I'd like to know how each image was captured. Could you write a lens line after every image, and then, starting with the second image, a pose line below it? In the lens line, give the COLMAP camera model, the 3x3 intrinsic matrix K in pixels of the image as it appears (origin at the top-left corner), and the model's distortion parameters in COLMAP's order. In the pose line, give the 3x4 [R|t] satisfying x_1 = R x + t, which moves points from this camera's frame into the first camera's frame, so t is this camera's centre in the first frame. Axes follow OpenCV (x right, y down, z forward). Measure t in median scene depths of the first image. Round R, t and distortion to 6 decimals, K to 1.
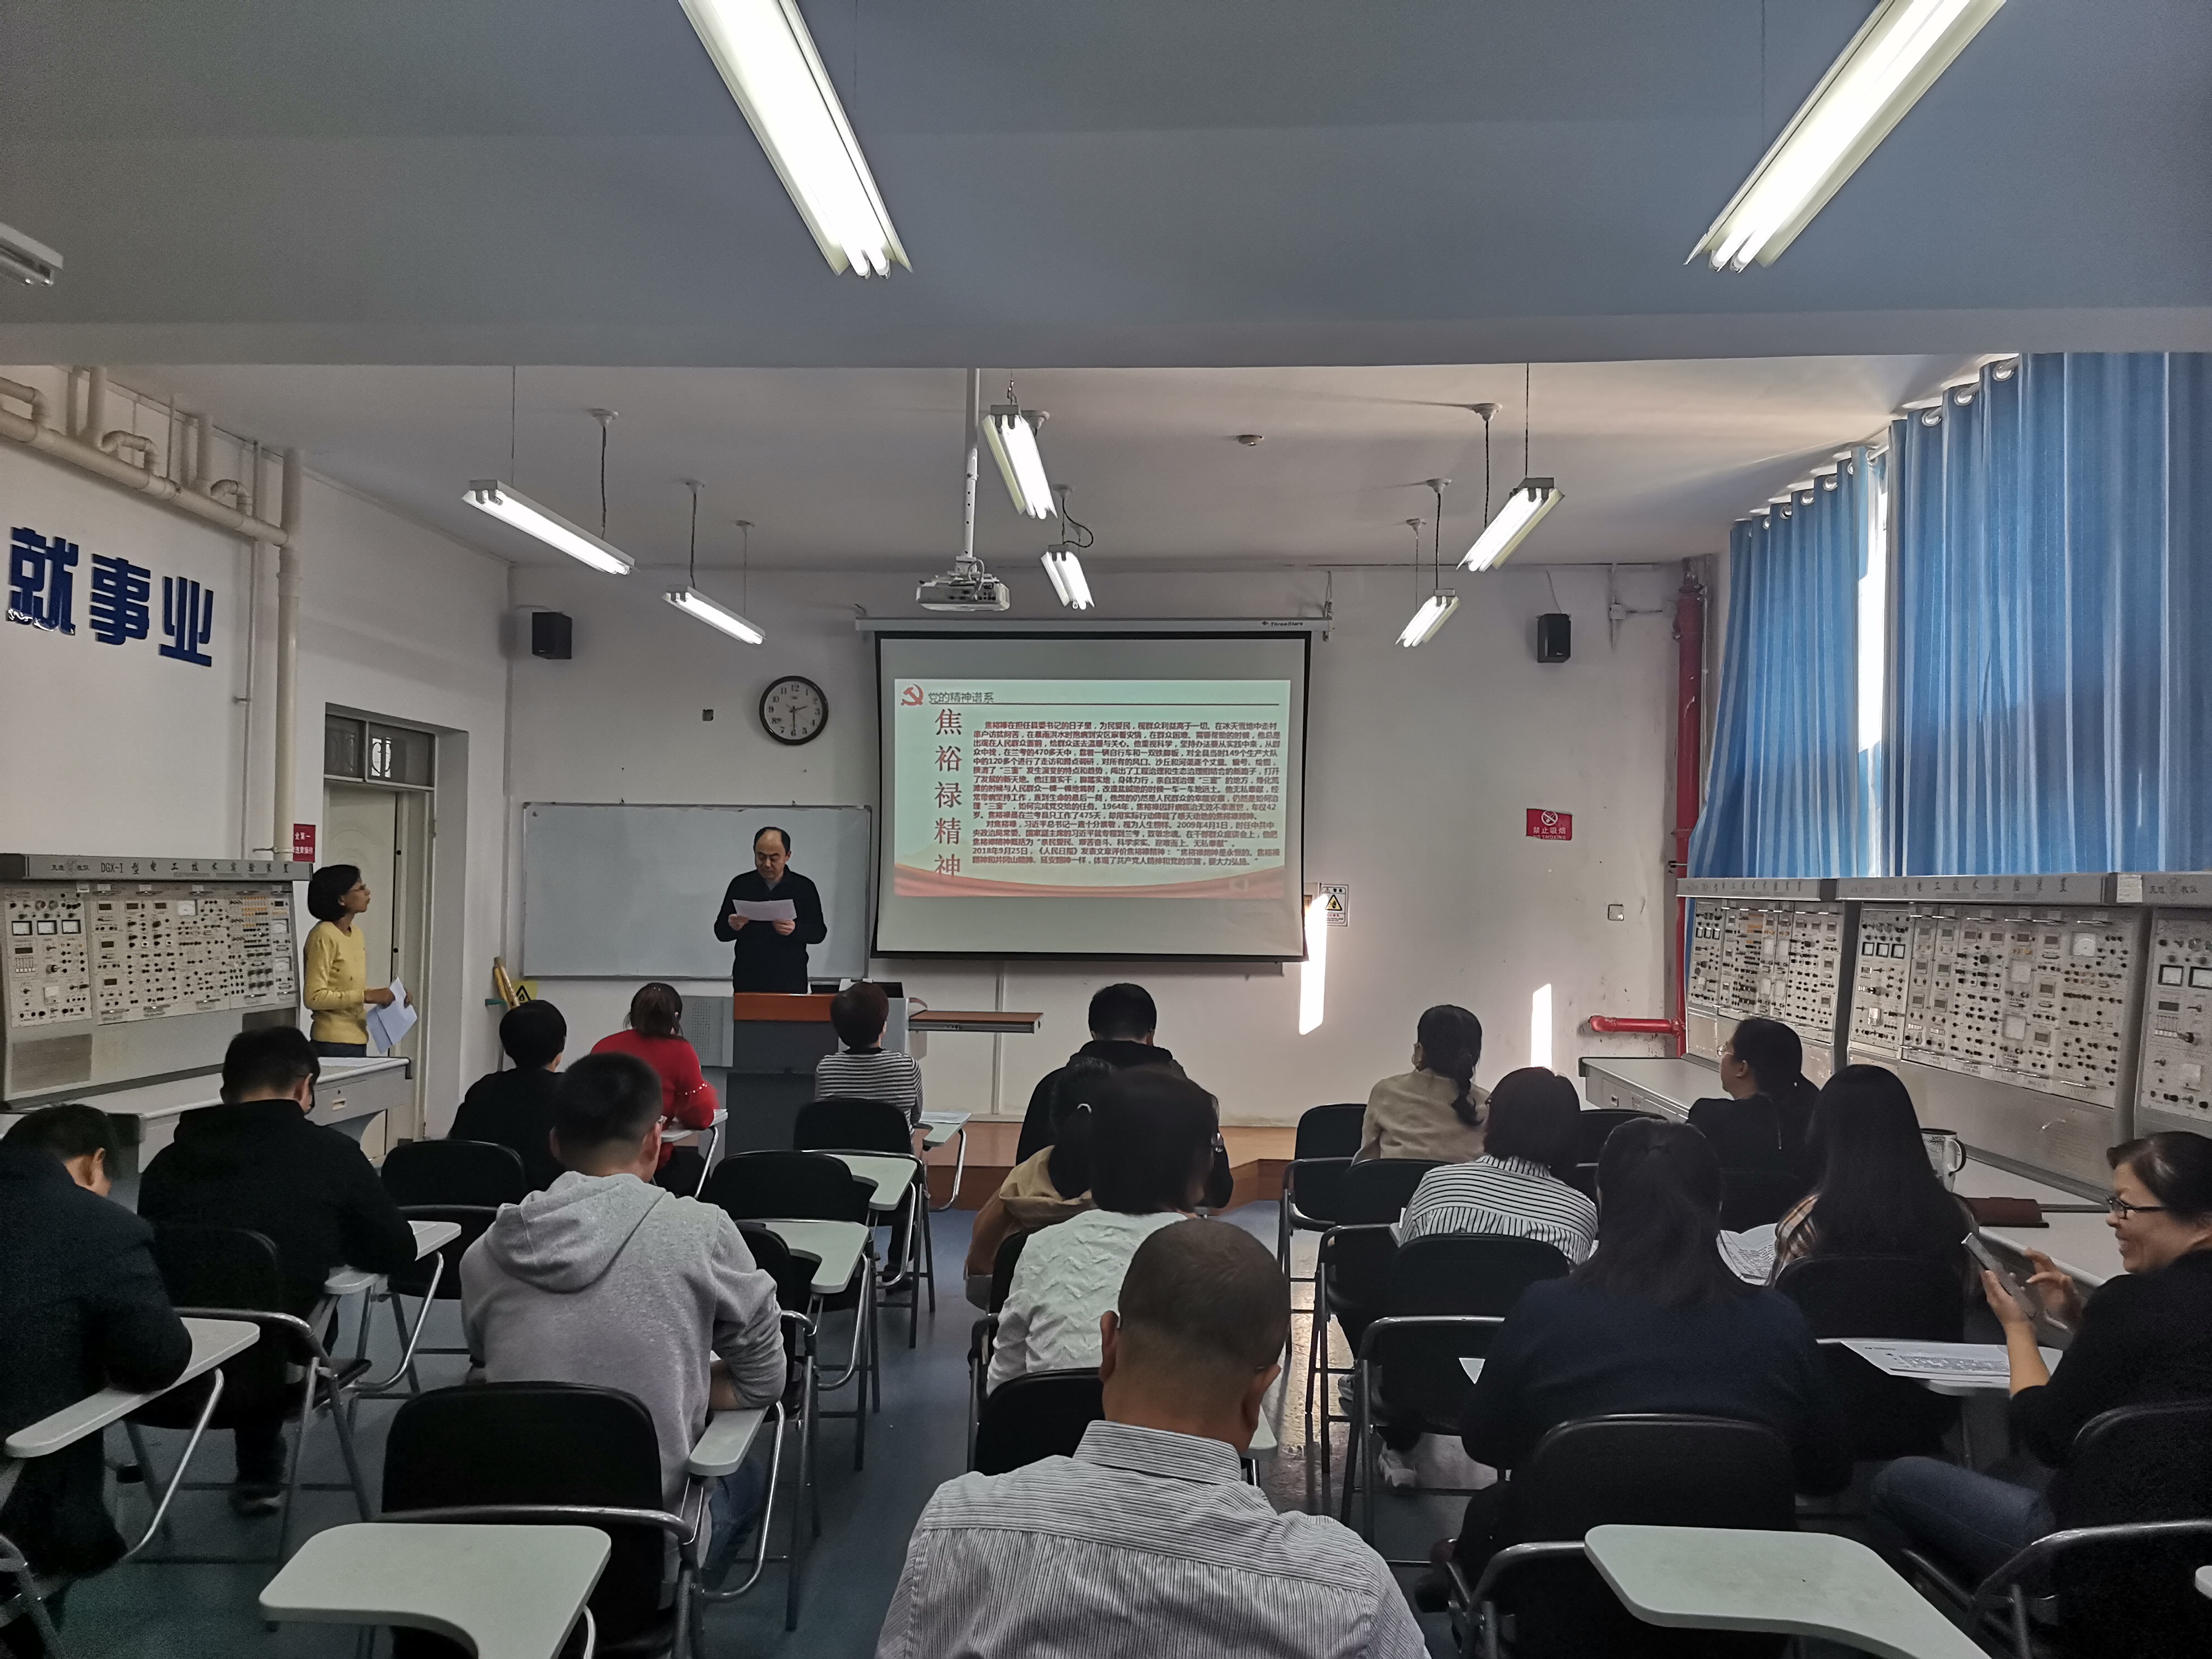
lens RADIAL K [[1745.5, 0, 1106.0], [0, 1745.5, 829.5], [0, 0, 1]] dist [0.183854, -0.204285]
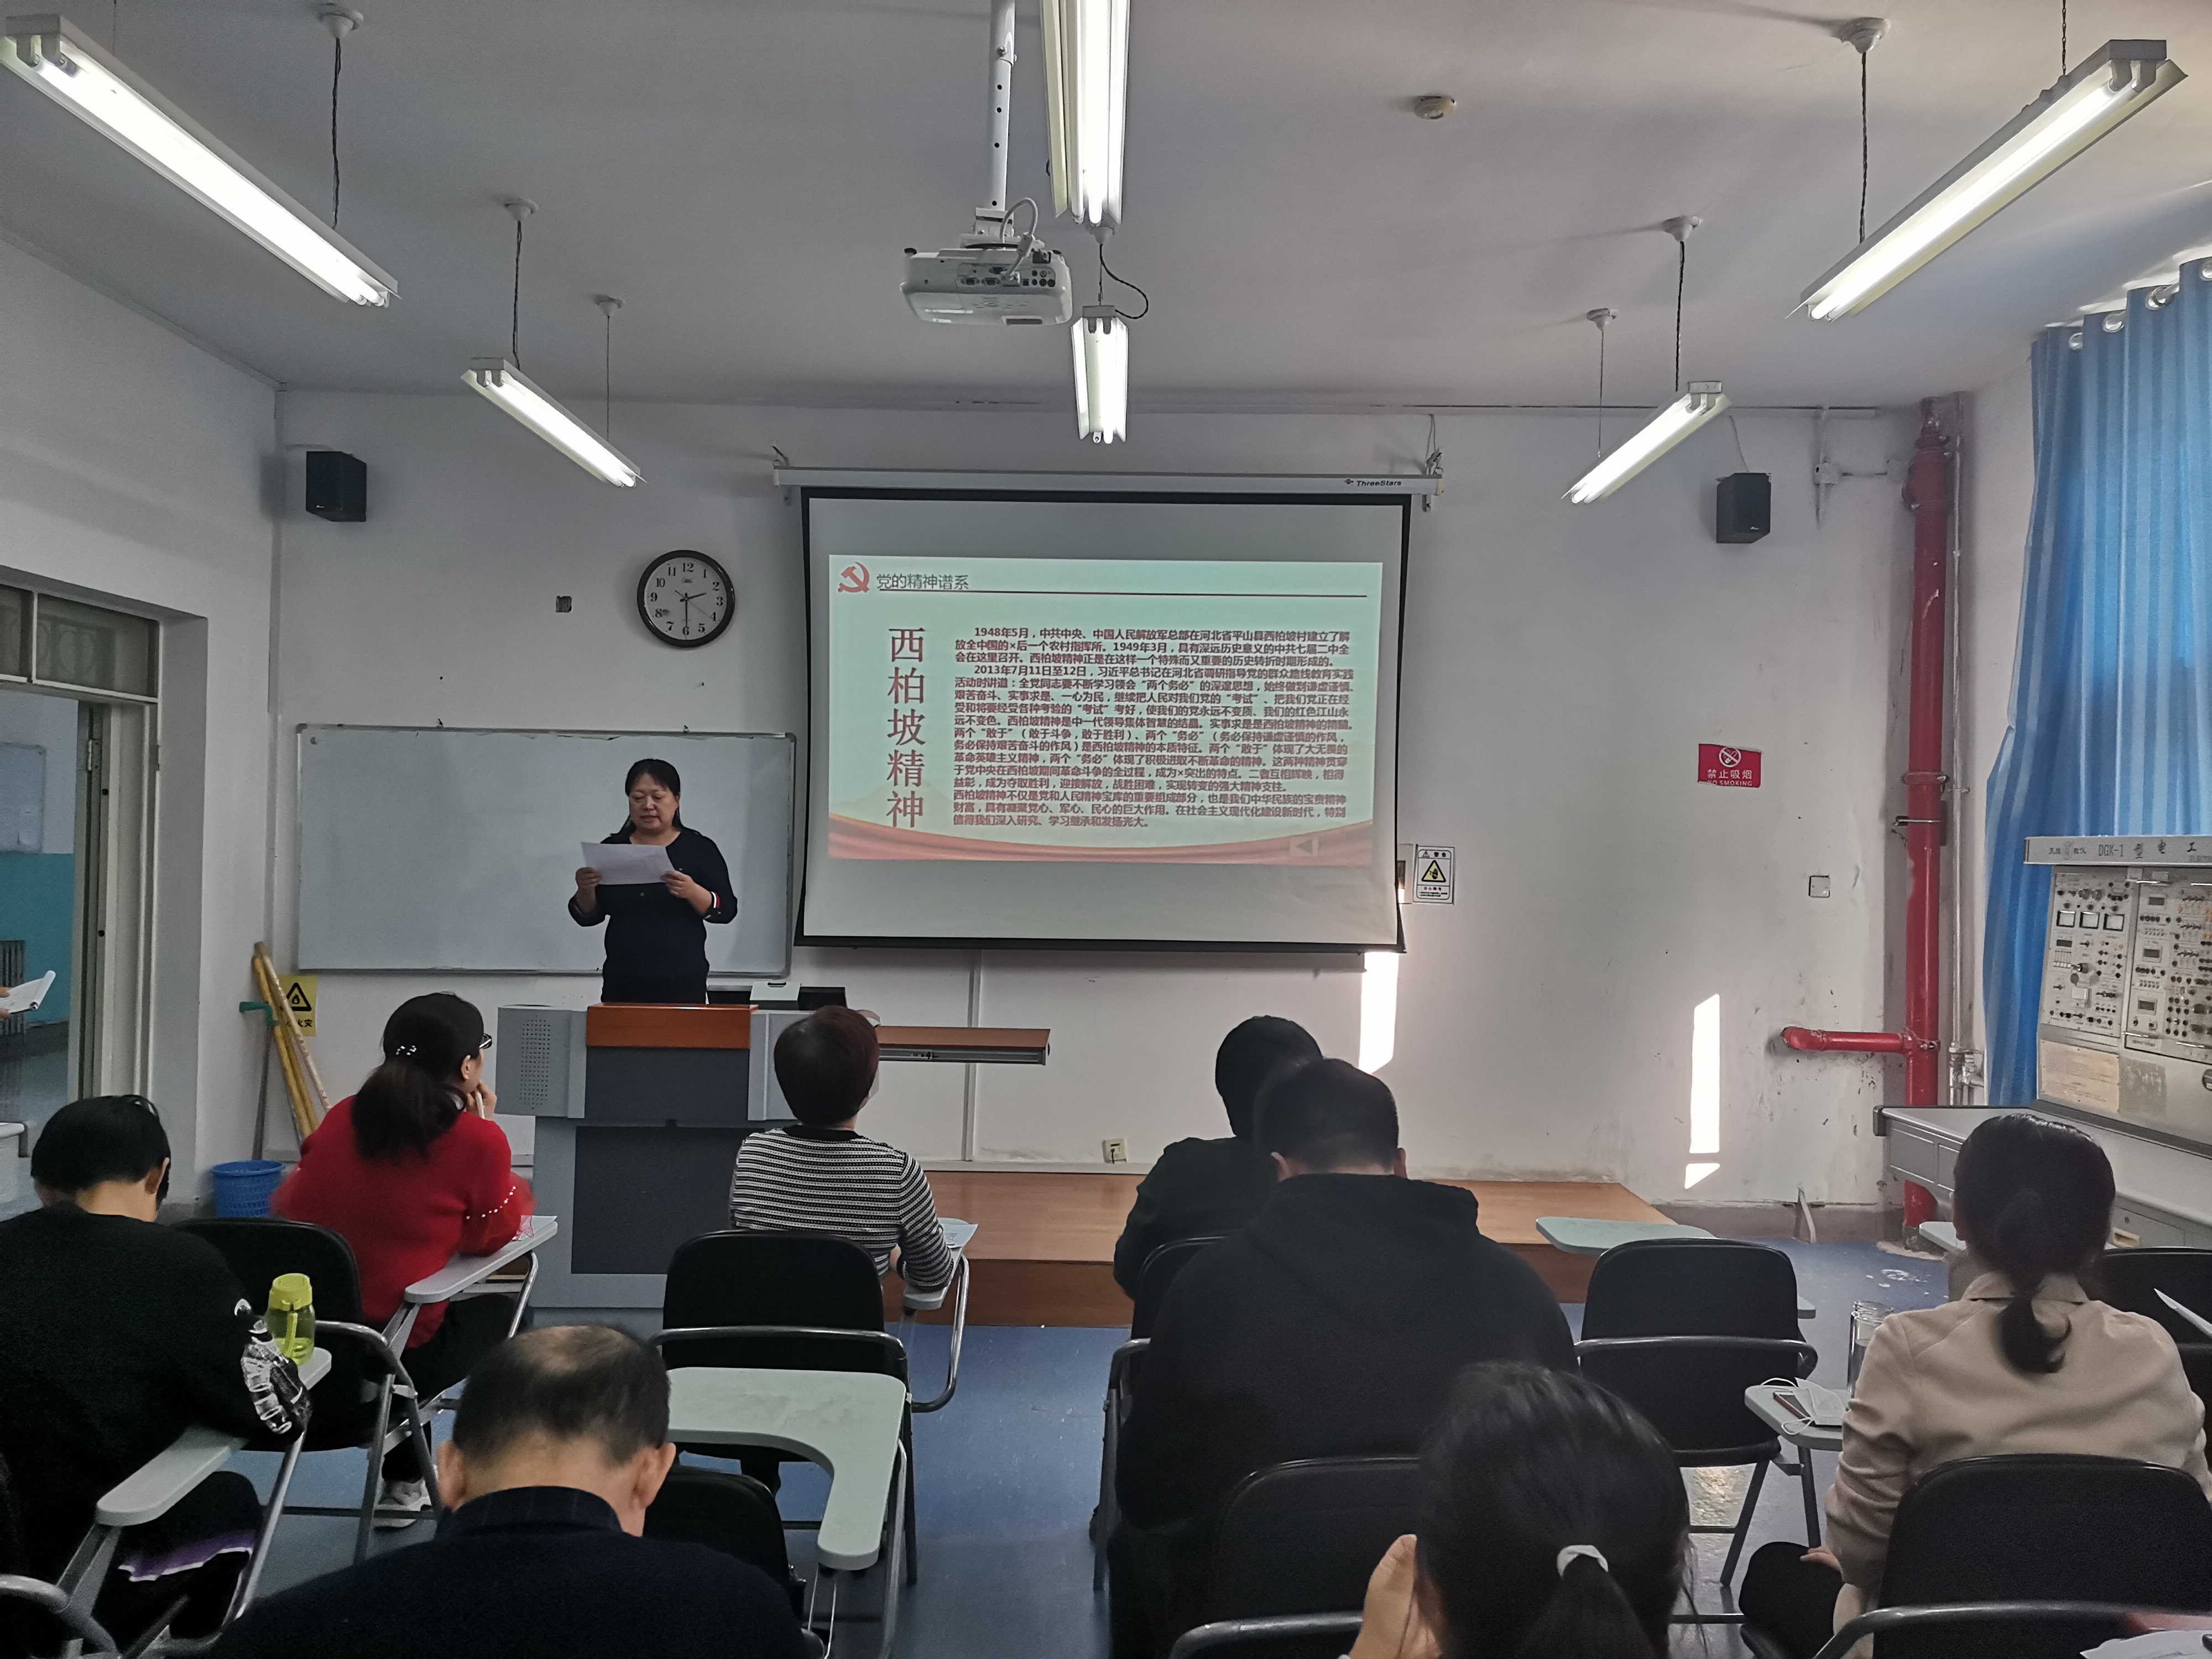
lens RADIAL K [[1745.5, 0, 1106.0], [0, 1745.5, 829.5], [0, 0, 1]] dist [0.183854, -0.204285]
pose [[0.998790, 0.006037, 0.048806, -0.042680], [-0.006985, 0.999790, 0.019268, 0.011216], [-0.048680, -0.019586, 0.998622, 0.279009]]
